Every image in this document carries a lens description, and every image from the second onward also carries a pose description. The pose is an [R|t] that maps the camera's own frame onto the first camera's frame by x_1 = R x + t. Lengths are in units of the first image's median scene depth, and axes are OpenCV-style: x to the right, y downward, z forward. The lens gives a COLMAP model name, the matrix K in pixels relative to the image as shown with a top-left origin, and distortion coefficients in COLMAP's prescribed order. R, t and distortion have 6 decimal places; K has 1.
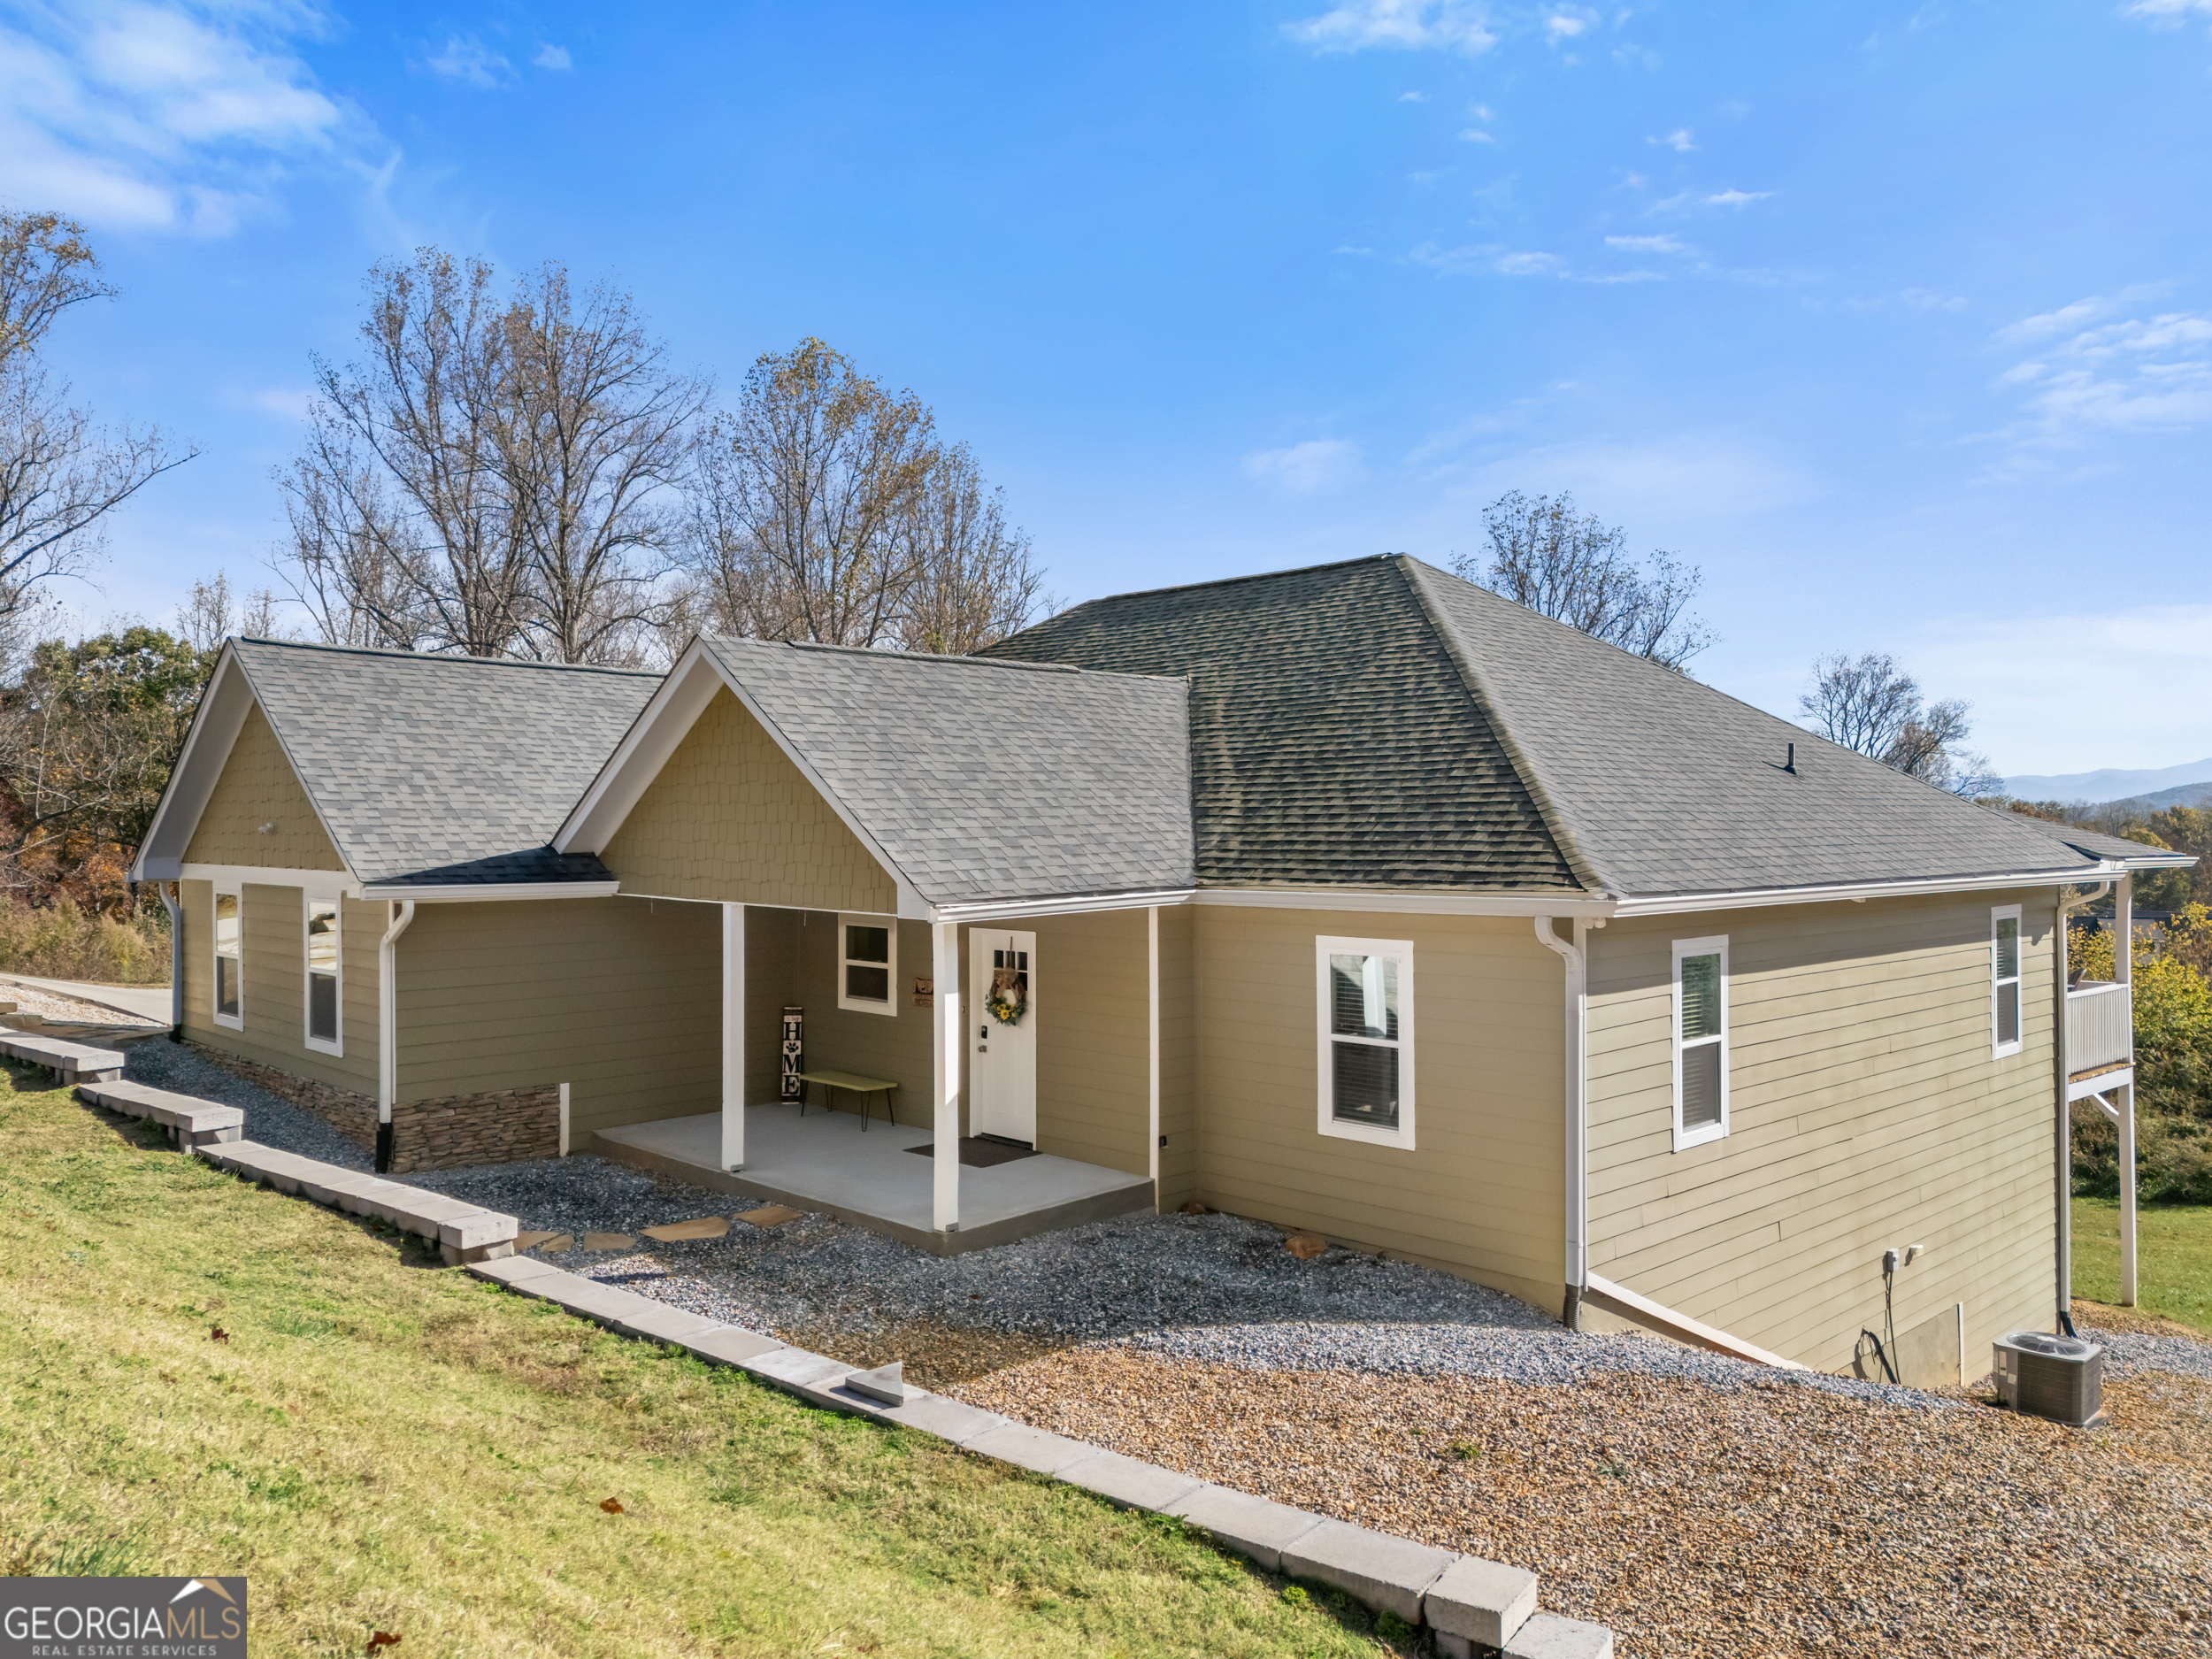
lens RADIAL K [[1609.0, 0, 1106.0], [0, 1609.0, 829.5], [0, 0, 1]] dist [0.071162, -0.068171]
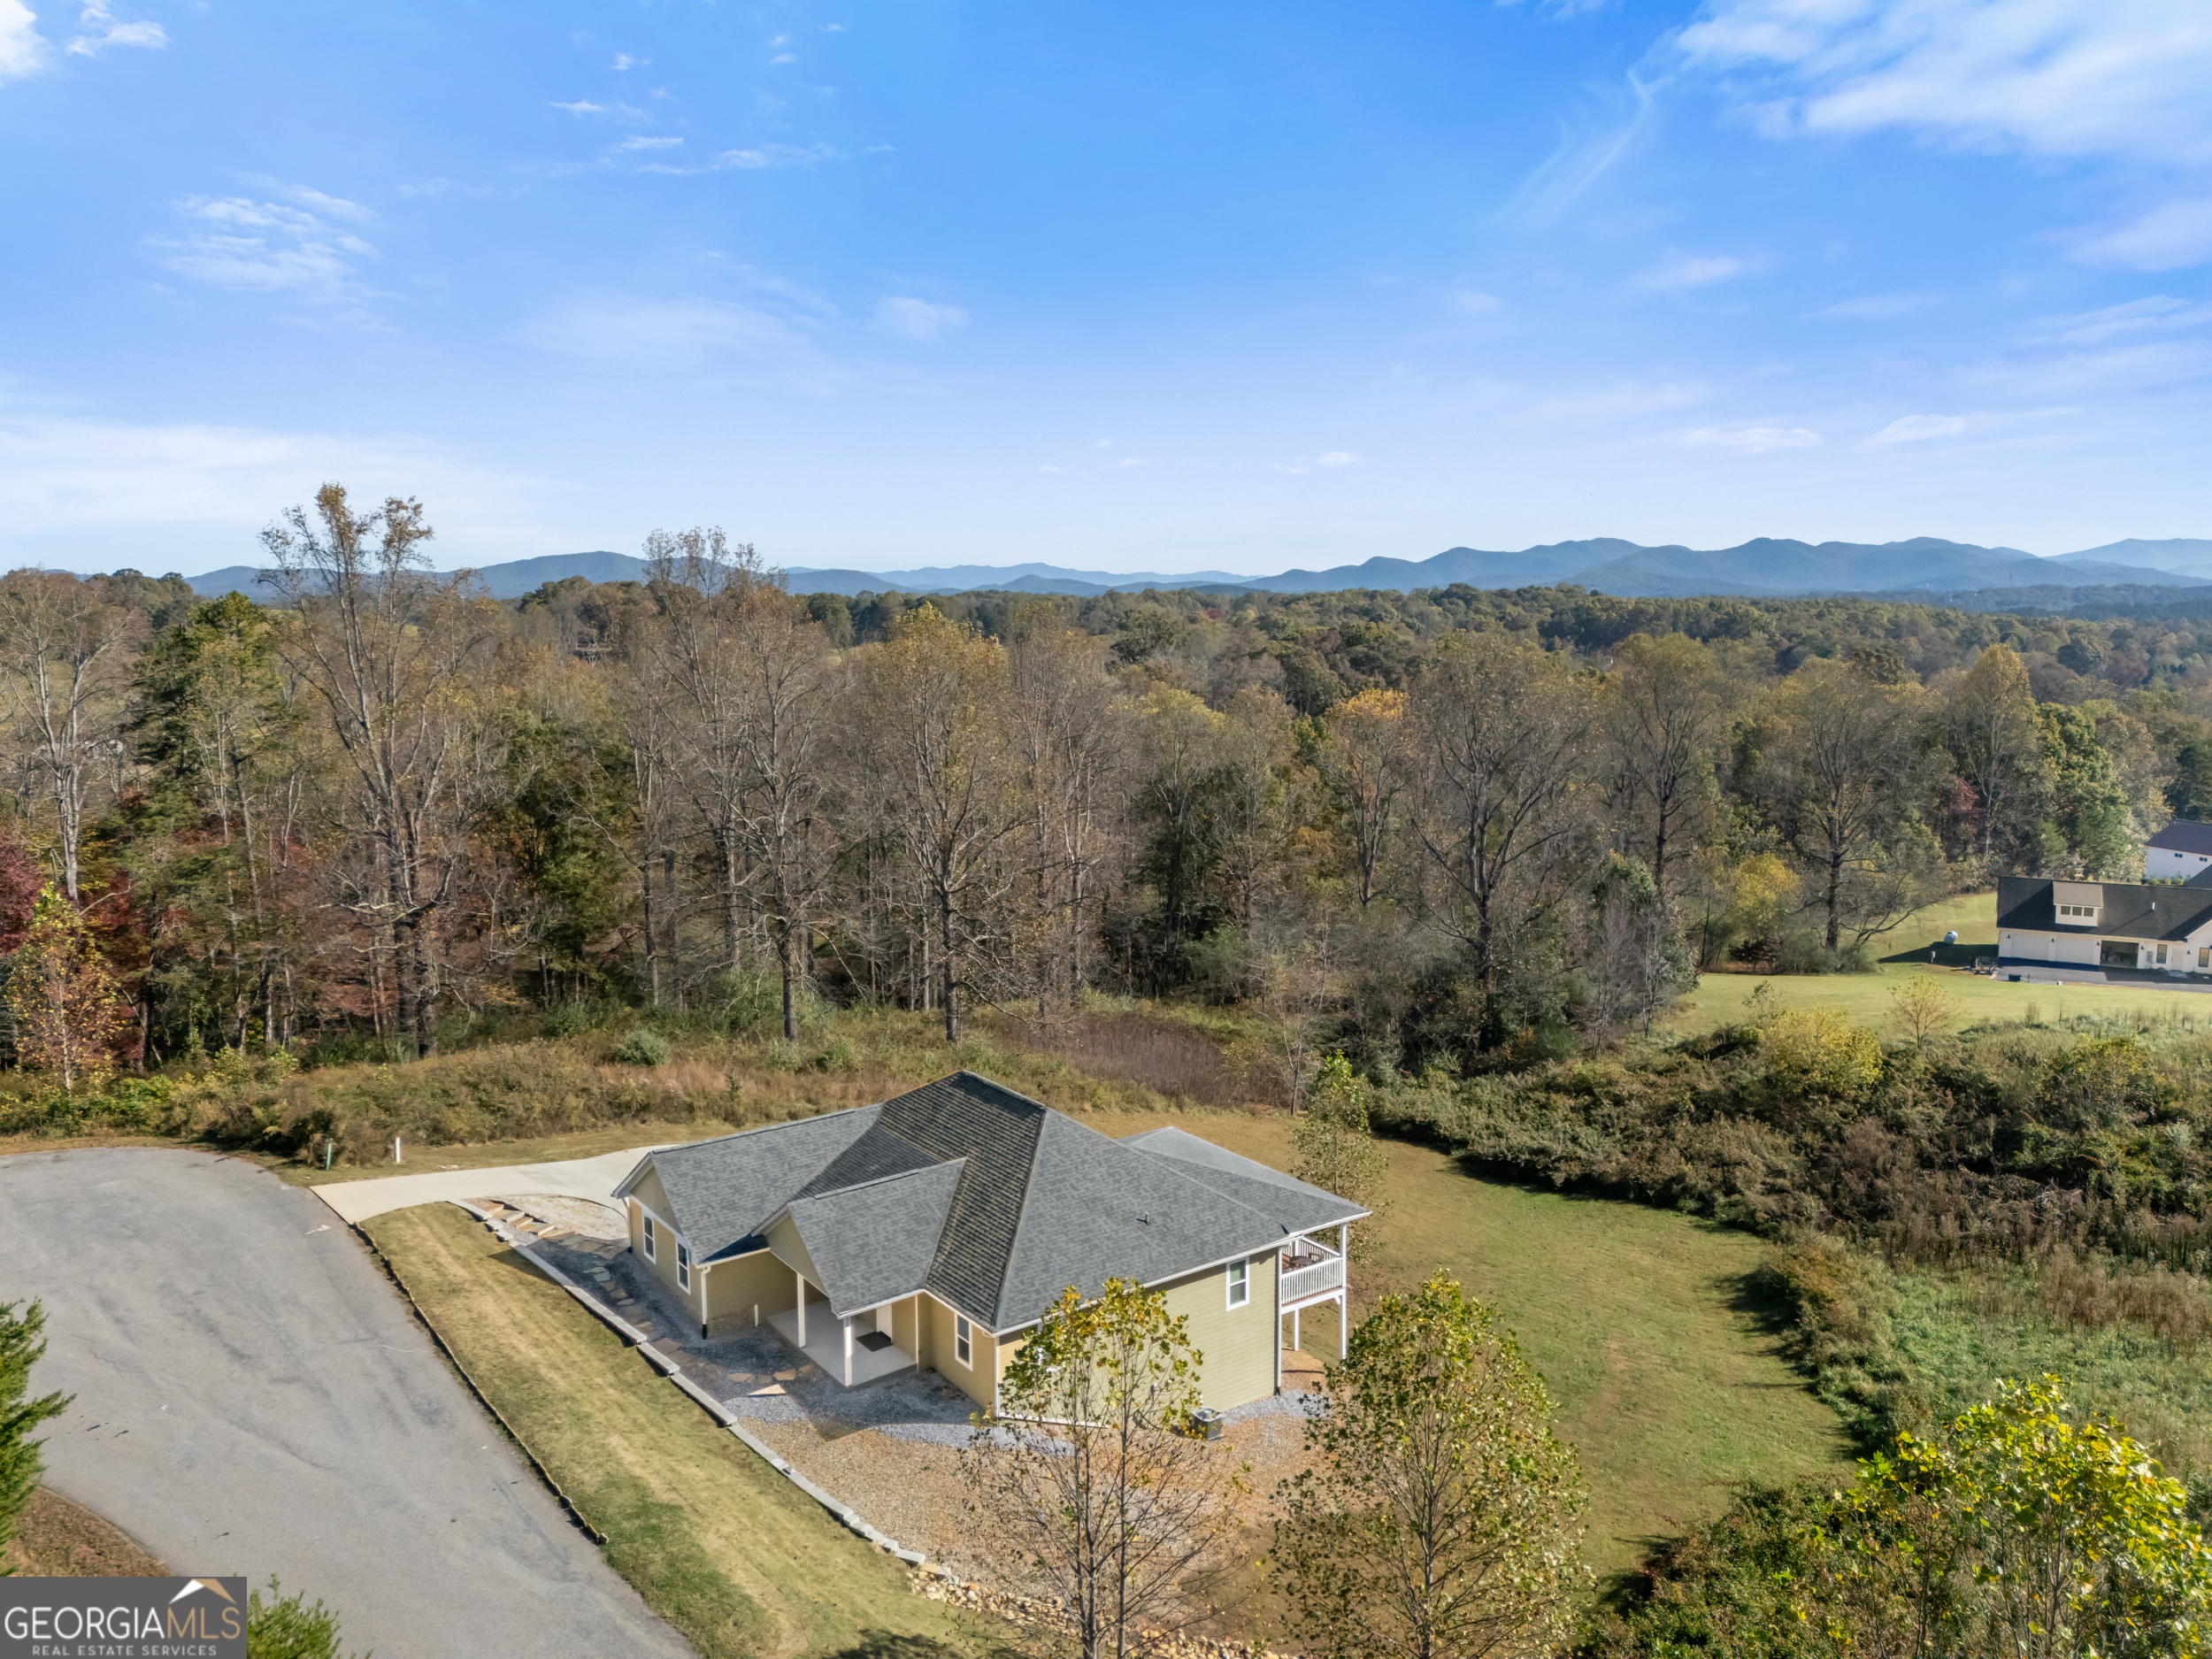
lens RADIAL K [[1609.0, 0, 1106.0], [0, 1609.0, 829.5], [0, 0, 1]] dist [0.071162, -0.068171]
pose [[0.990373, 0.020383, -0.136914, 0.862492], [-0.001432, 0.990555, 0.137107, -1.359599], [0.138415, -0.135591, 0.981049, -2.149785]]
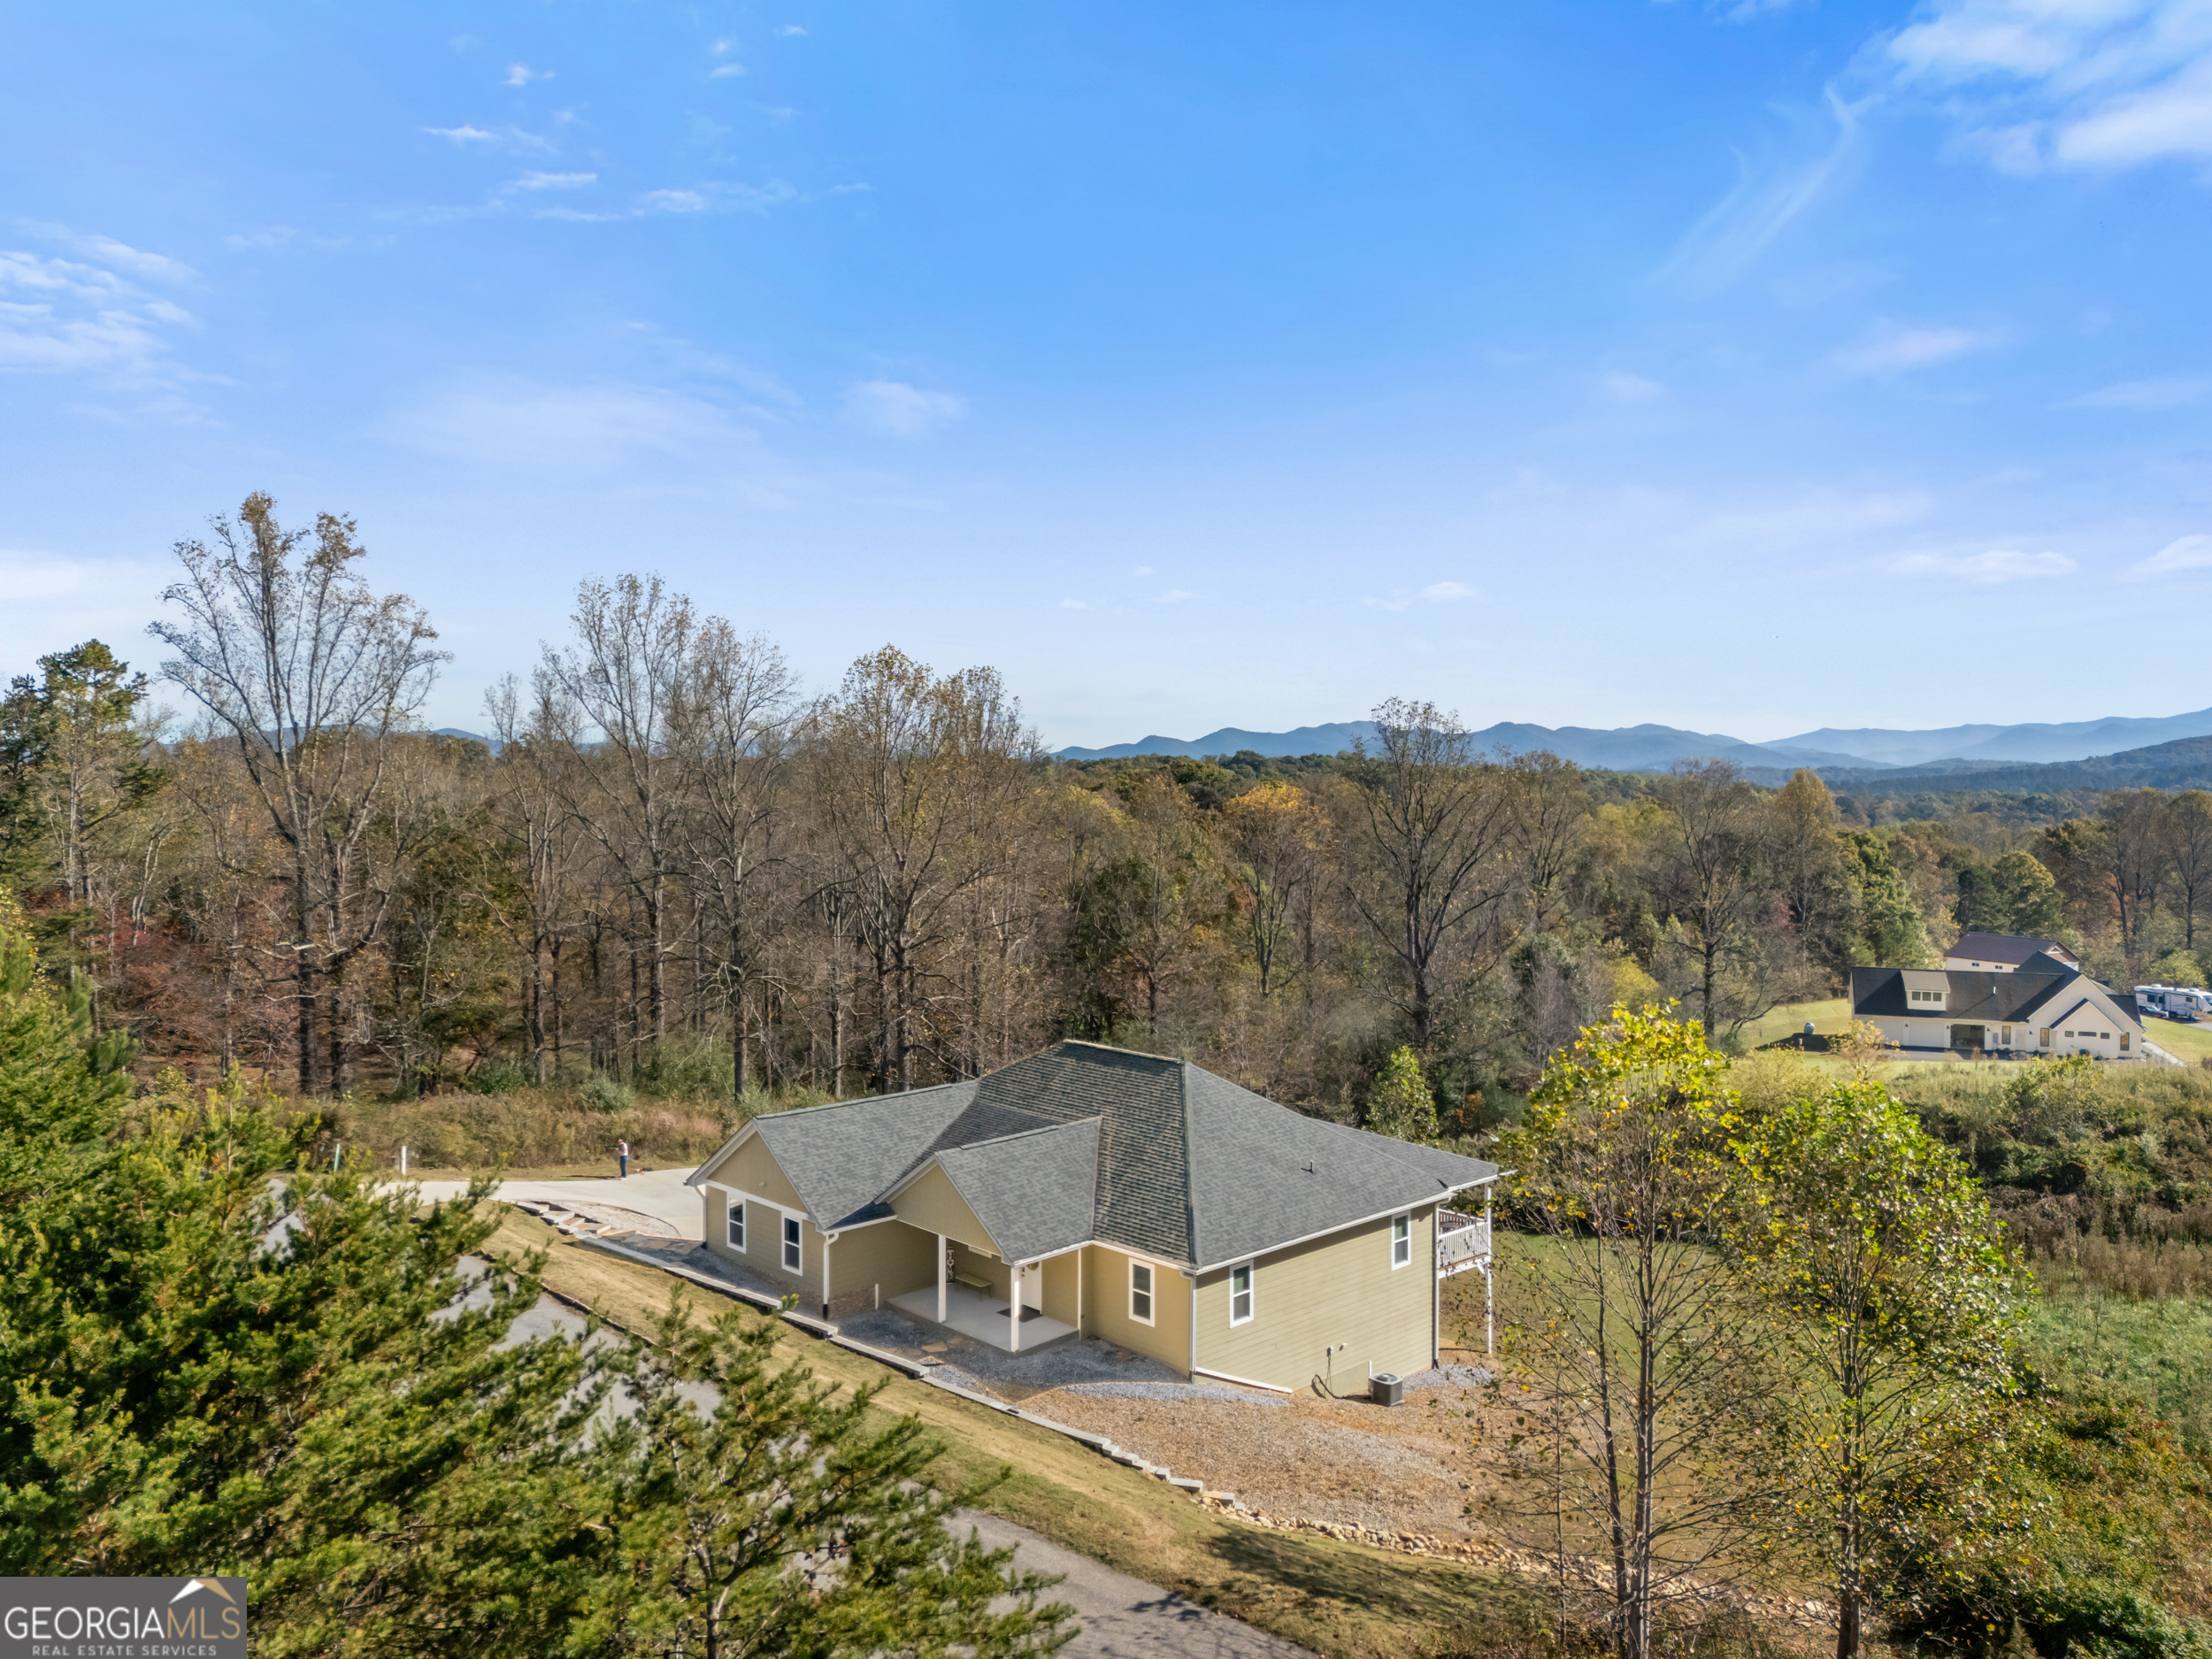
lens RADIAL K [[1609.0, 0, 1106.0], [0, 1609.0, 829.5], [0, 0, 1]] dist [0.071162, -0.068171]
pose [[0.999978, 0.004922, -0.004445, 0.088084], [-0.004787, 0.999538, 0.030004, -0.821971], [0.004590, -0.029982, 0.999540, -2.049328]]
